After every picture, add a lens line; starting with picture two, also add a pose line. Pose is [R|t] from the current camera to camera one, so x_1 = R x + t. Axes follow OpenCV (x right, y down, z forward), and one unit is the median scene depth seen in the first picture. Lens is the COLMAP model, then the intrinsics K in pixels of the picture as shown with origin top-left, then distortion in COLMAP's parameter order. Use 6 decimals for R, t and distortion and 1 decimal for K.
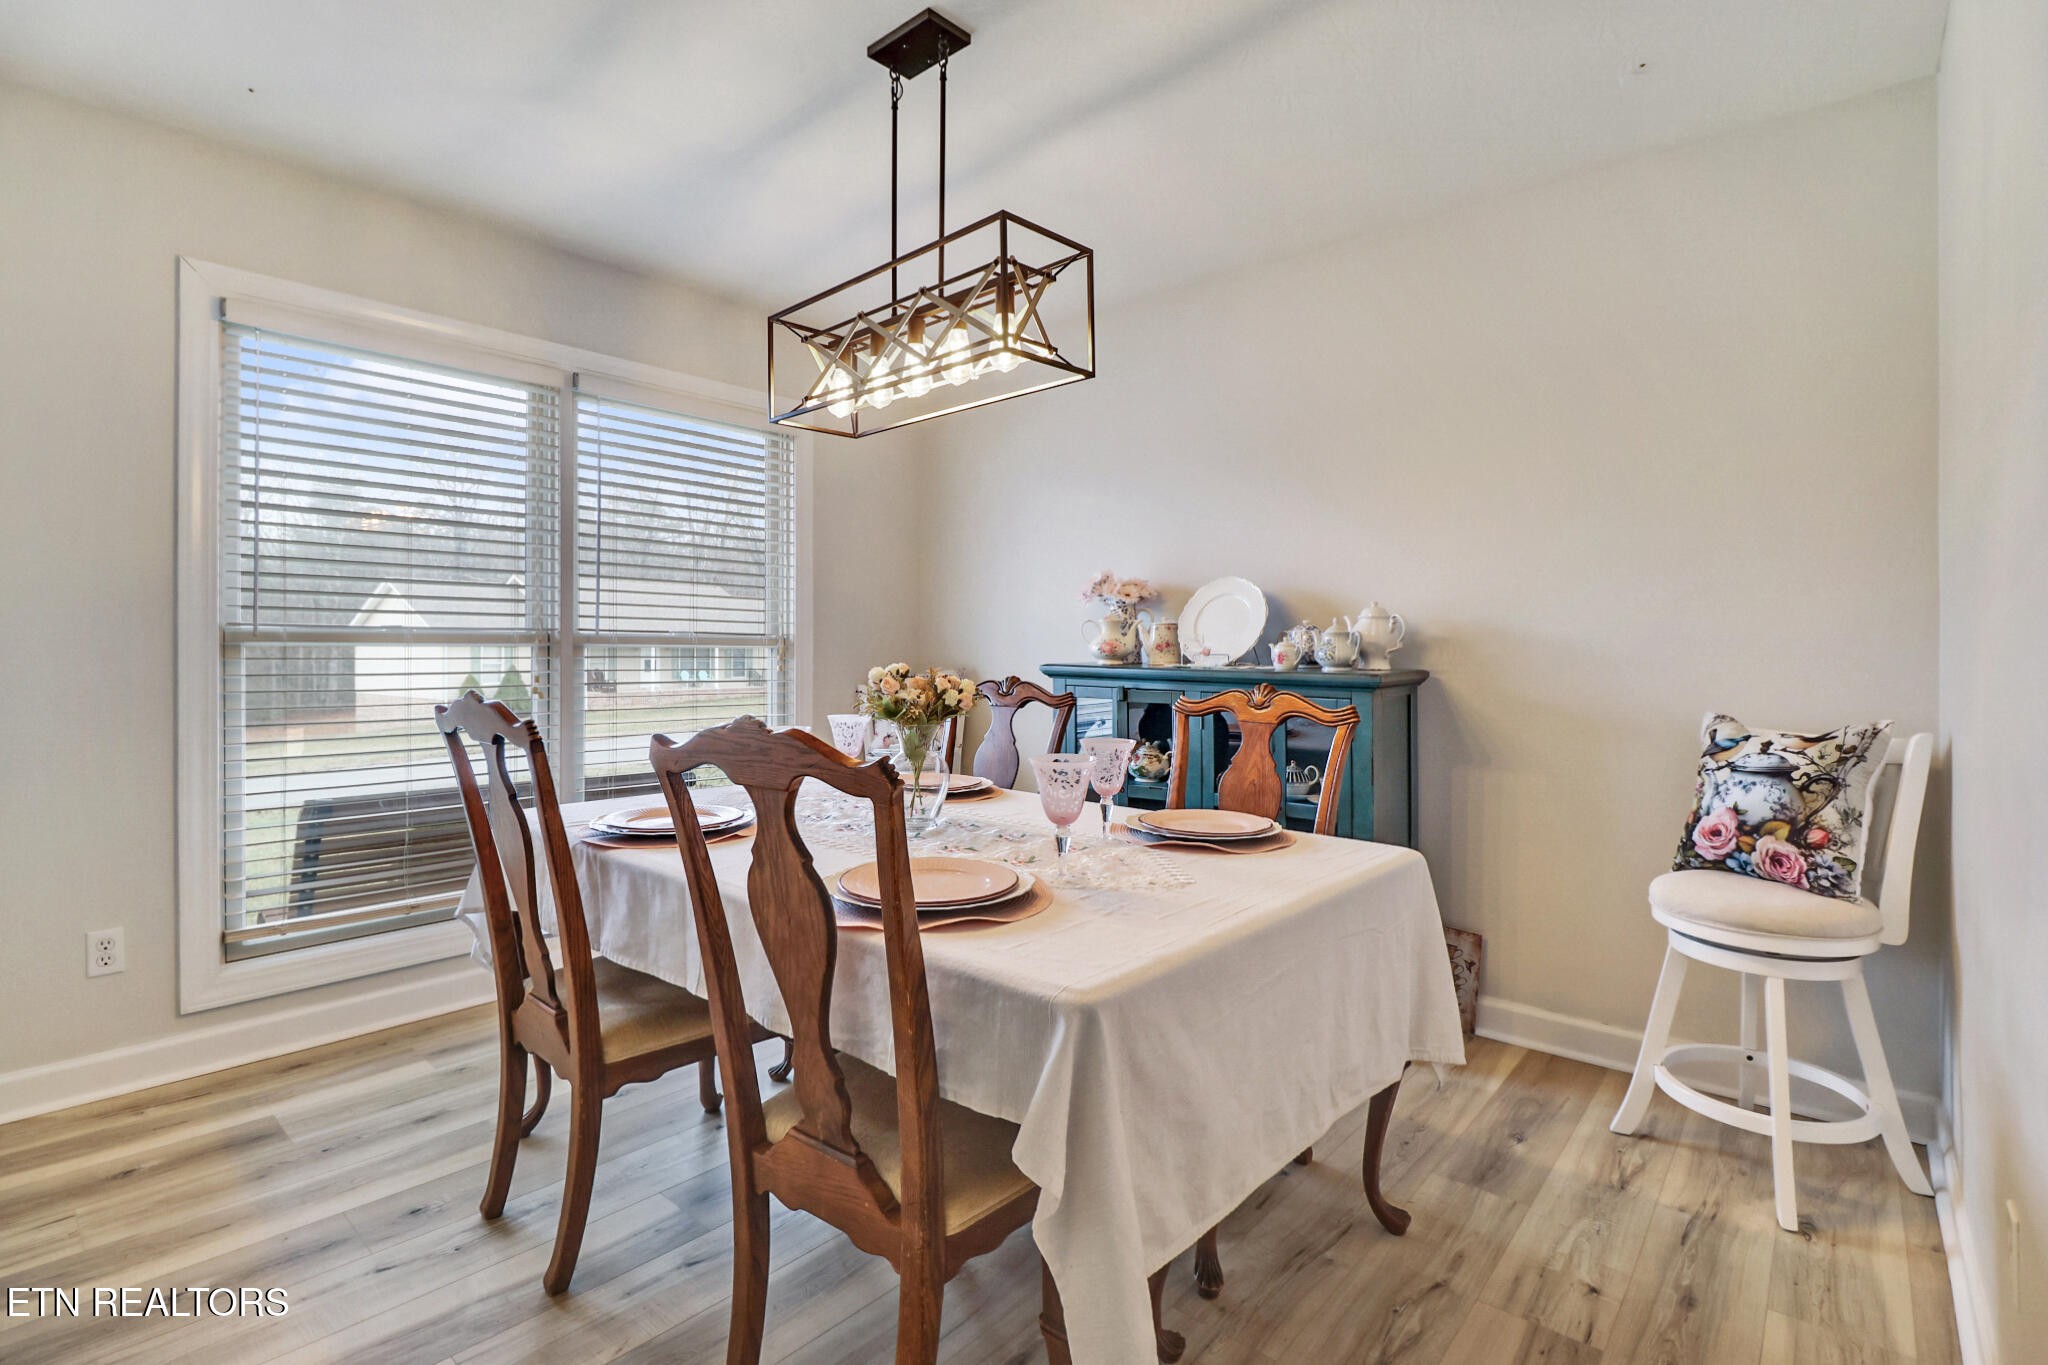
lens RADIAL K [[957.1, 0, 1034.1], [0, 957.1, 650.8], [0, 0, 1]] dist [0.001247, -0.013440]
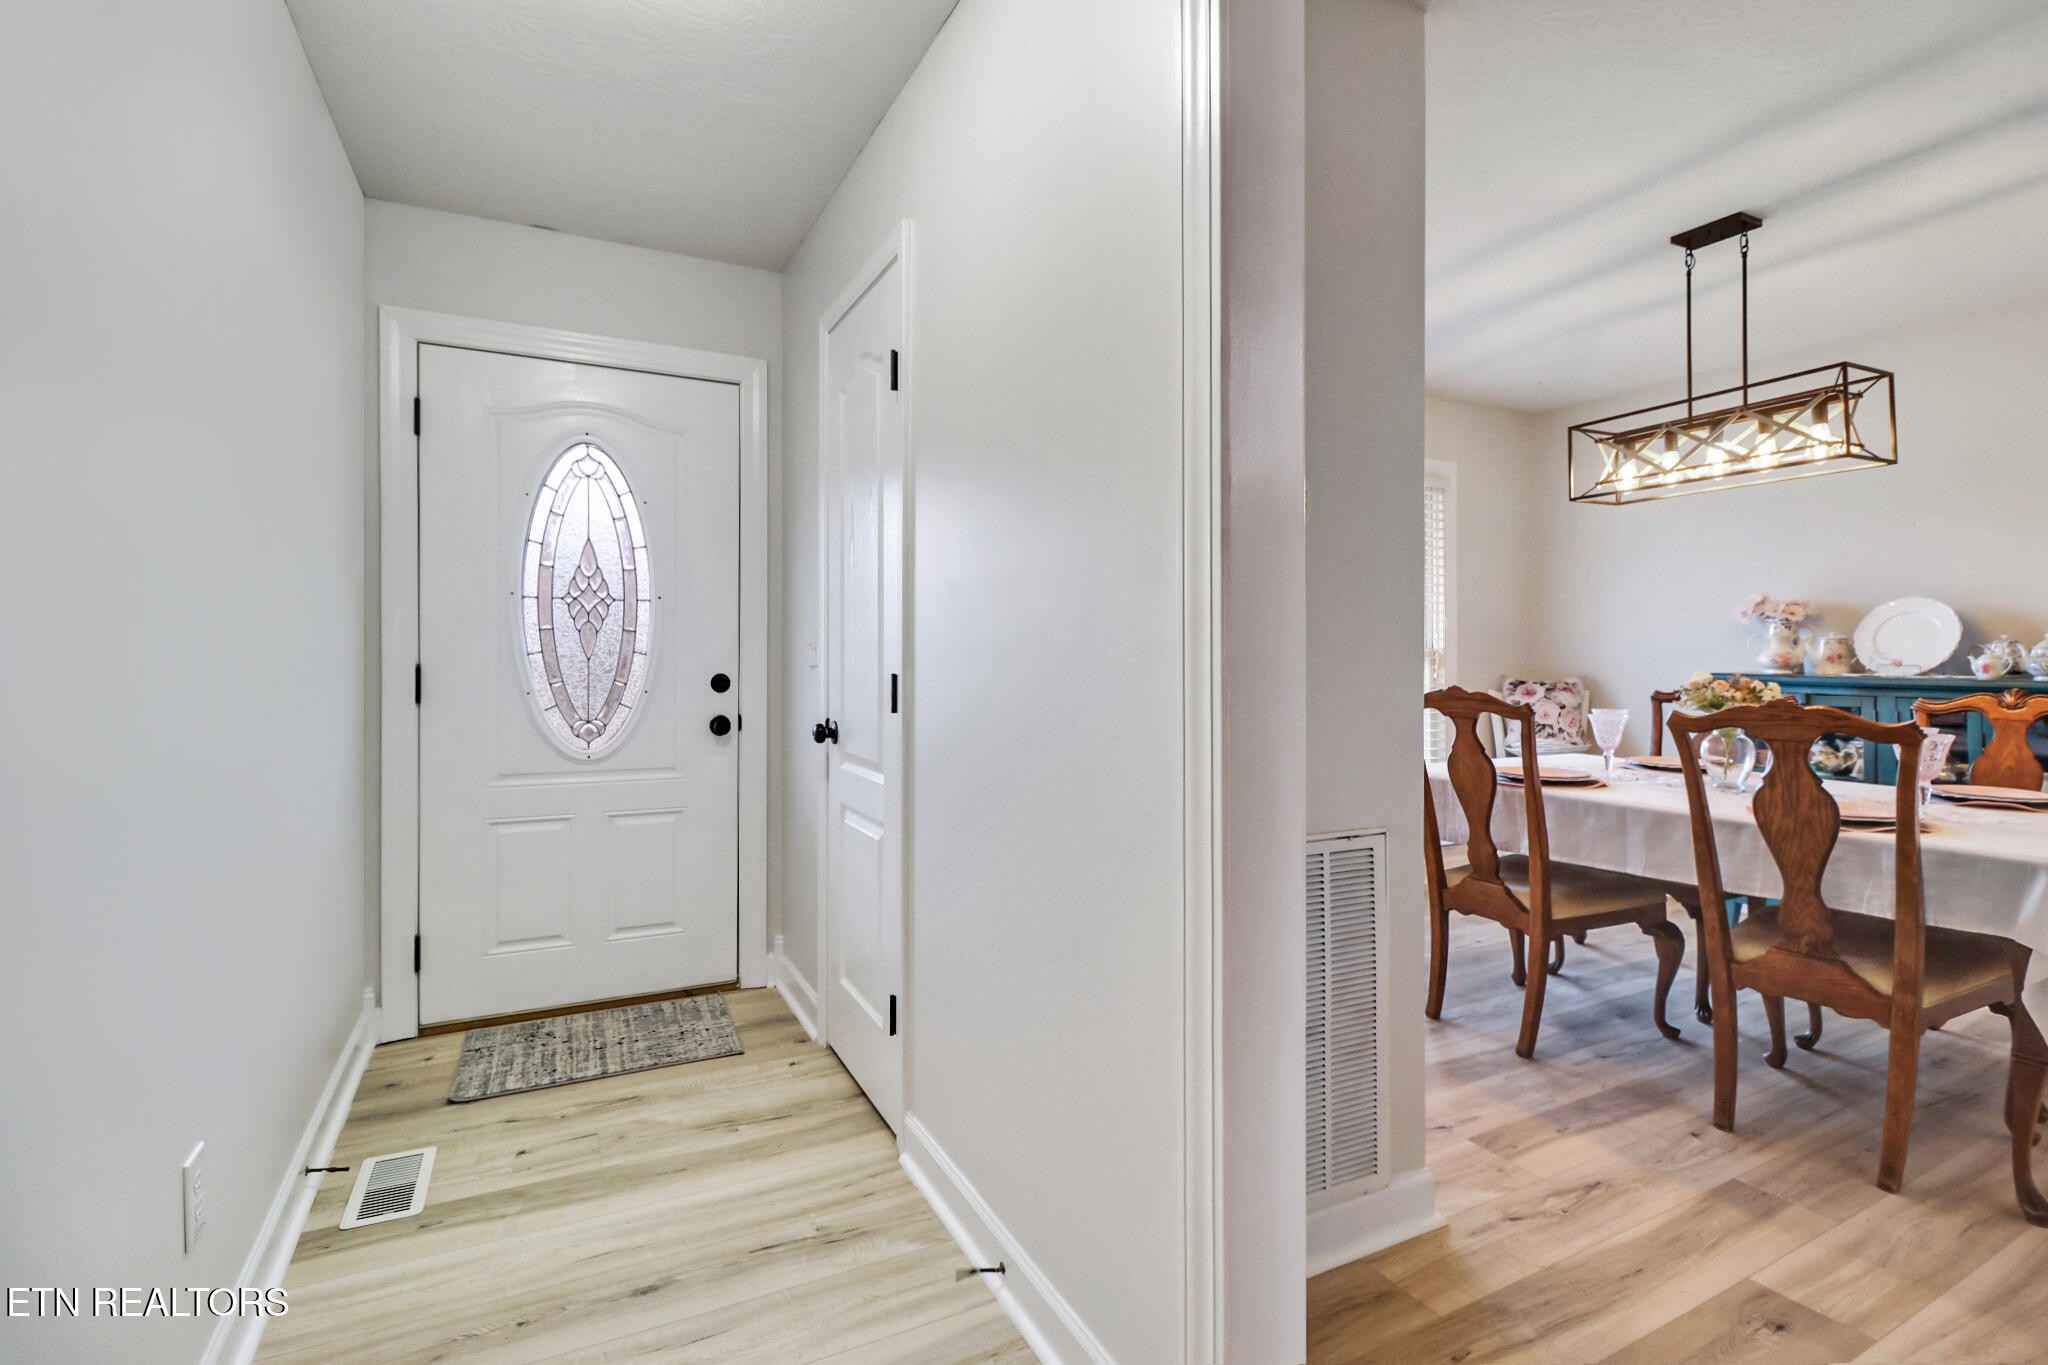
lens RADIAL K [[957.1, 0, 1034.1], [0, 957.1, 650.8], [0, 0, 1]] dist [0.001247, -0.013440]
pose [[0.931579, -0.003408, -0.363523, -0.497270], [-0.000555, 0.999942, -0.010797, -0.001002], [0.363539, 0.010261, 0.931523, -0.599978]]
